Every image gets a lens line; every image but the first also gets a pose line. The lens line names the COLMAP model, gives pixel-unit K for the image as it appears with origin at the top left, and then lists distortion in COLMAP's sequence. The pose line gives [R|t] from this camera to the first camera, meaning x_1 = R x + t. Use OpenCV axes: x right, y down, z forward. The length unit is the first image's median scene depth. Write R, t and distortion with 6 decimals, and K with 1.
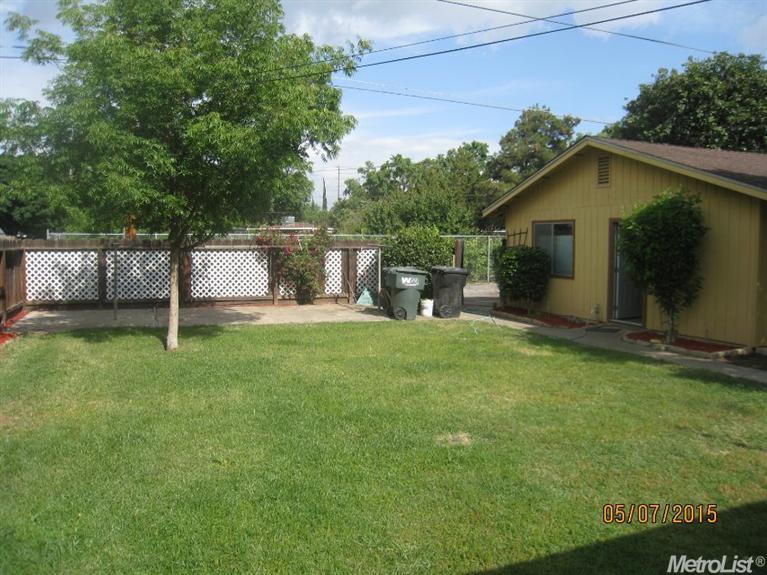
lens RADIAL K [[648.4, 0, 383.5], [0, 648.4, 287.5], [0, 0, 1]] dist [-0.196733, 0.142220]
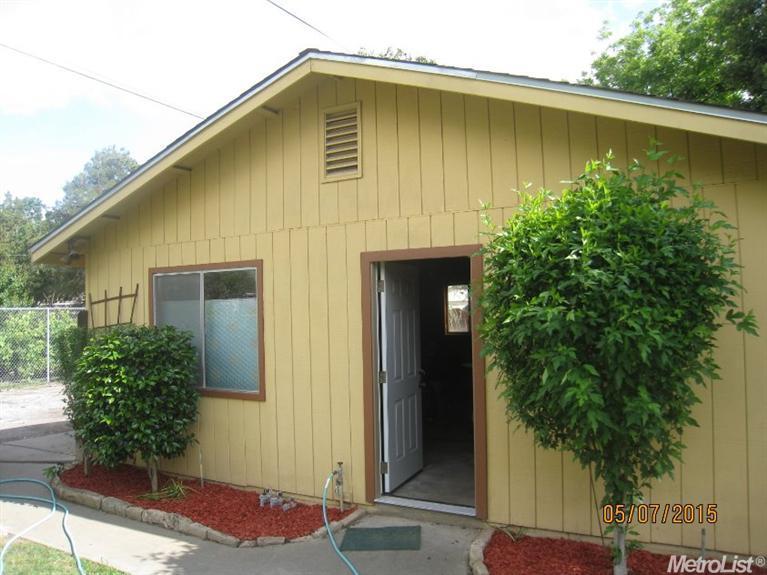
lens RADIAL K [[648.4, 0, 383.5], [0, 648.4, 287.5], [0, 0, 1]] dist [-0.196733, 0.142220]
pose [[0.791909, 0.006179, 0.610608, 0.095714], [0.064055, 0.993591, -0.093129, -0.040582], [-0.607270, 0.112862, 0.786438, 0.573962]]
